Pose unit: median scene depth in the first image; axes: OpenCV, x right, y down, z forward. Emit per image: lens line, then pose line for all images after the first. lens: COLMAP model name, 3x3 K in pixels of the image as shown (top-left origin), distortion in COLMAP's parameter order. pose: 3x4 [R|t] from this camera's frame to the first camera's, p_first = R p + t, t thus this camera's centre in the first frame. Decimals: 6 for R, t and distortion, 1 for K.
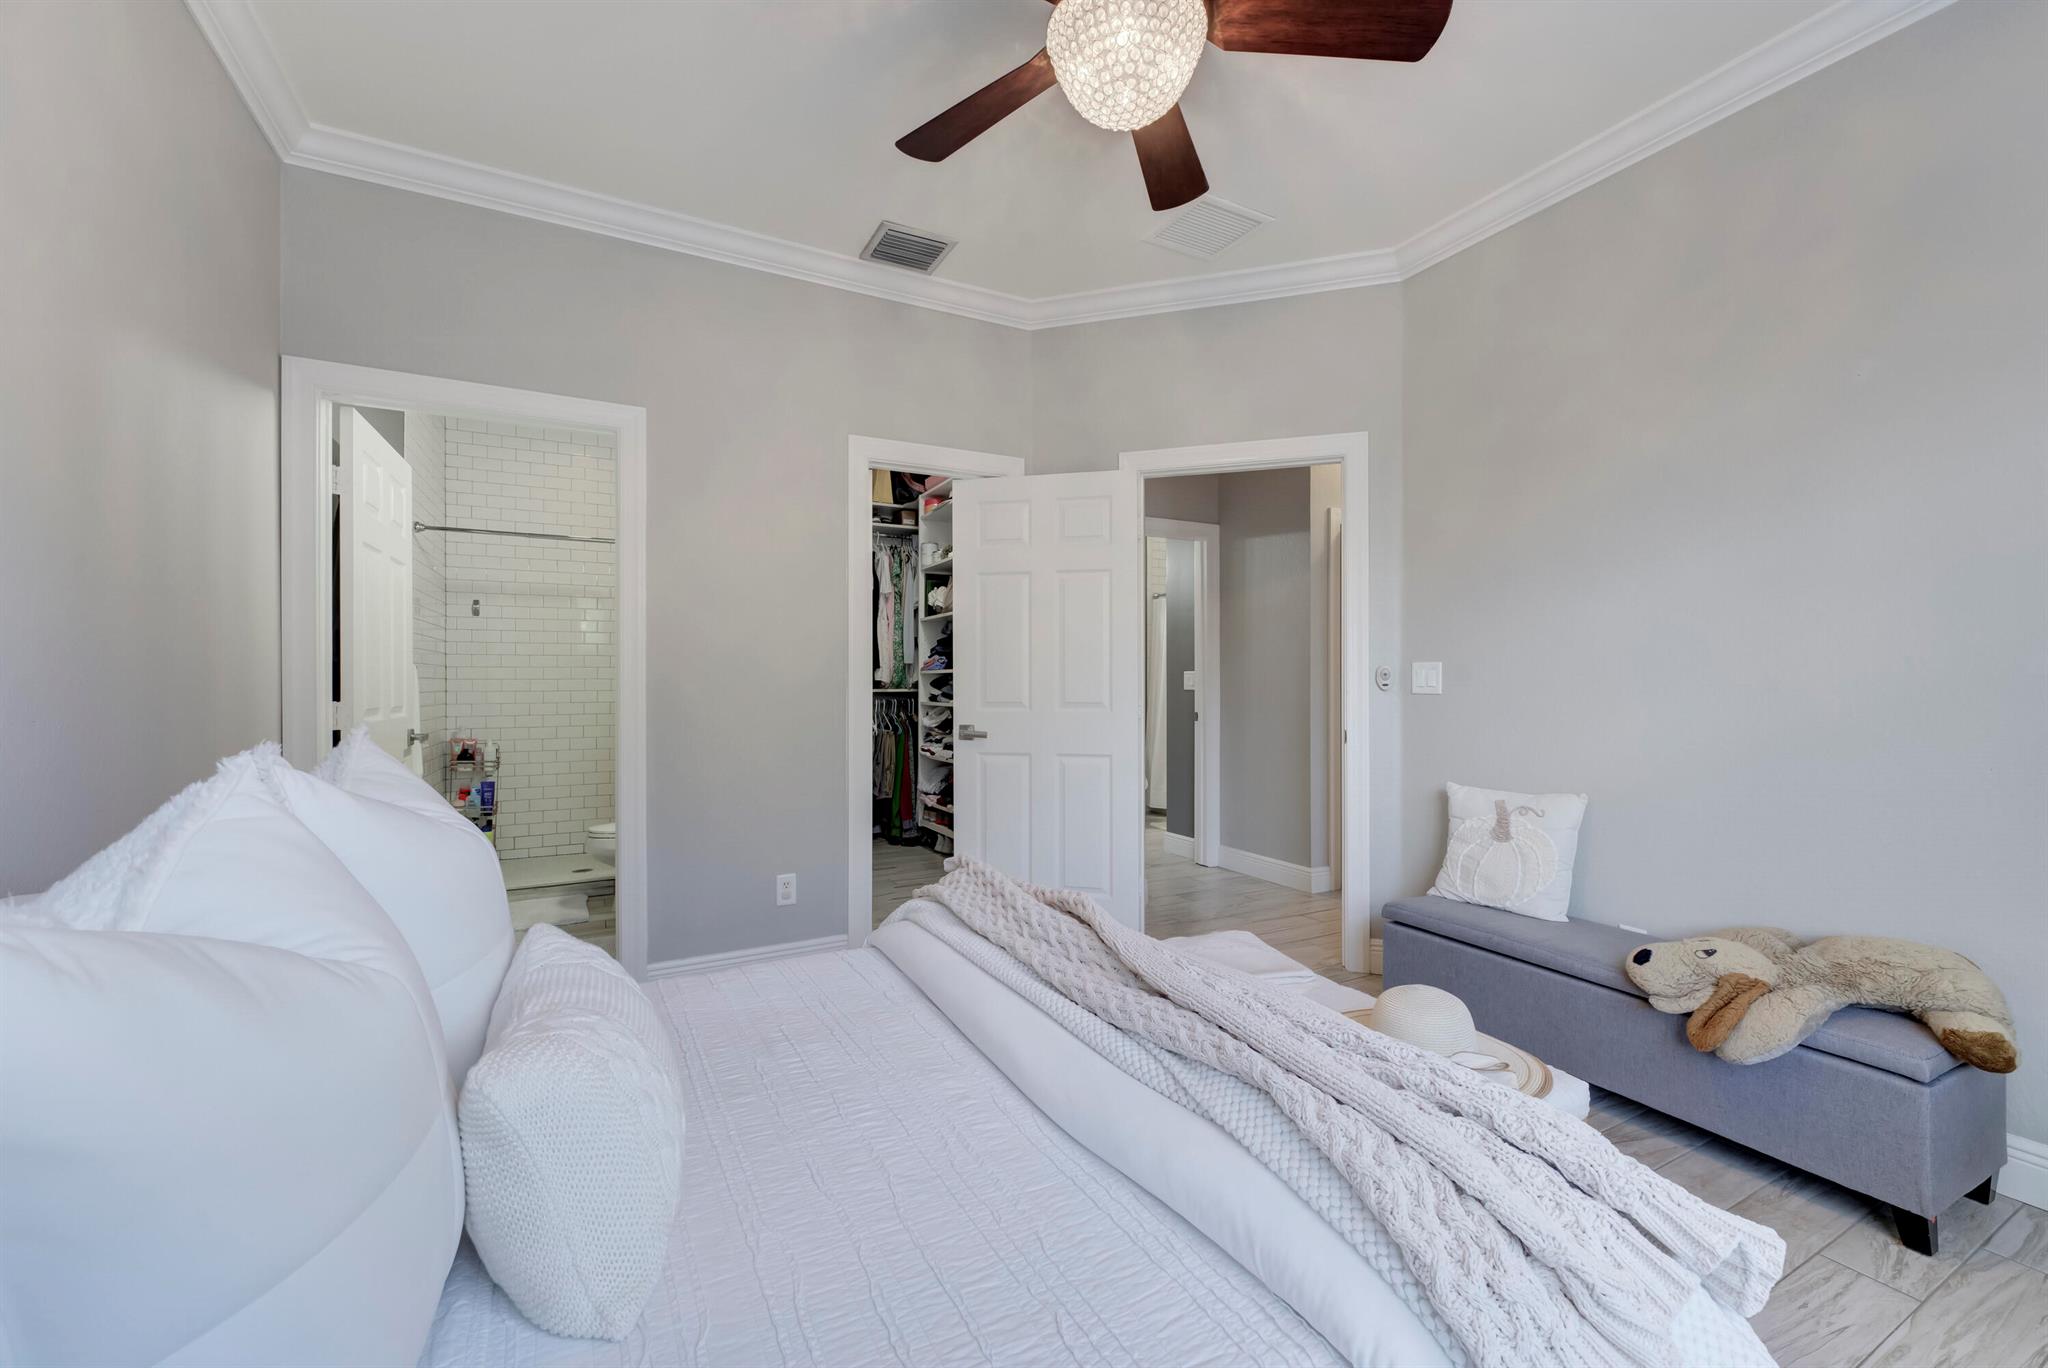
lens RADIAL K [[829.6, 0, 1036.6], [0, 829.6, 680.3], [0, 0, 1]] dist [-0.002553, 0.000294]
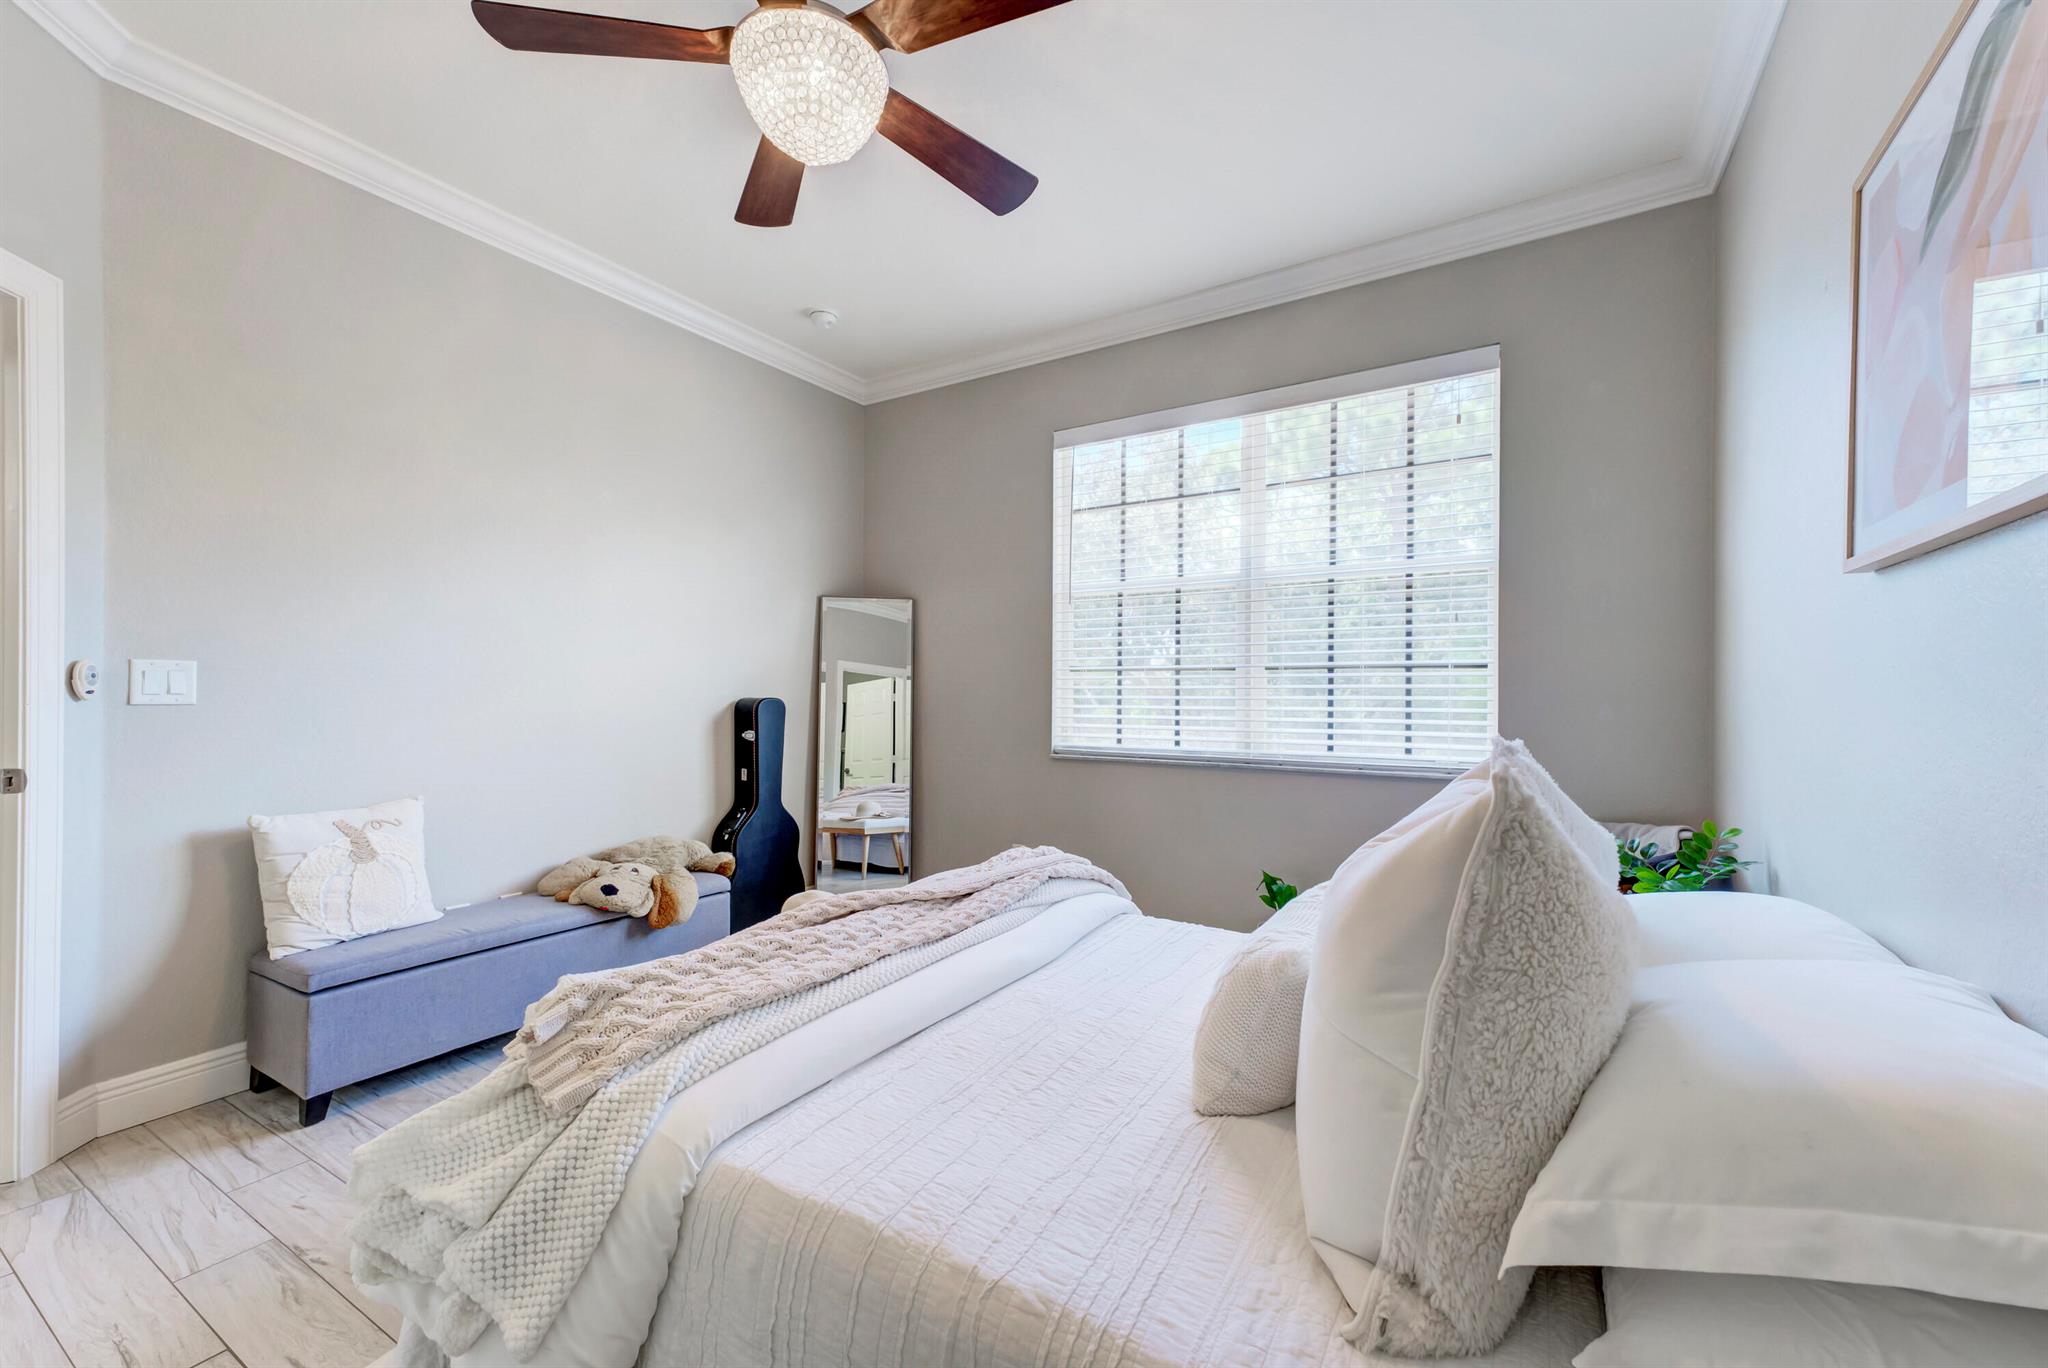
lens RADIAL K [[829.6, 0, 1026.4], [0, 829.6, 702.8], [0, 0, 1]] dist [-0.002553, 0.000294]
pose [[-0.522148, -0.008701, 0.852811, -0.607794], [-0.009373, 0.999946, 0.004464, 0.006312], [-0.852804, -0.005663, -0.522201, 0.856480]]
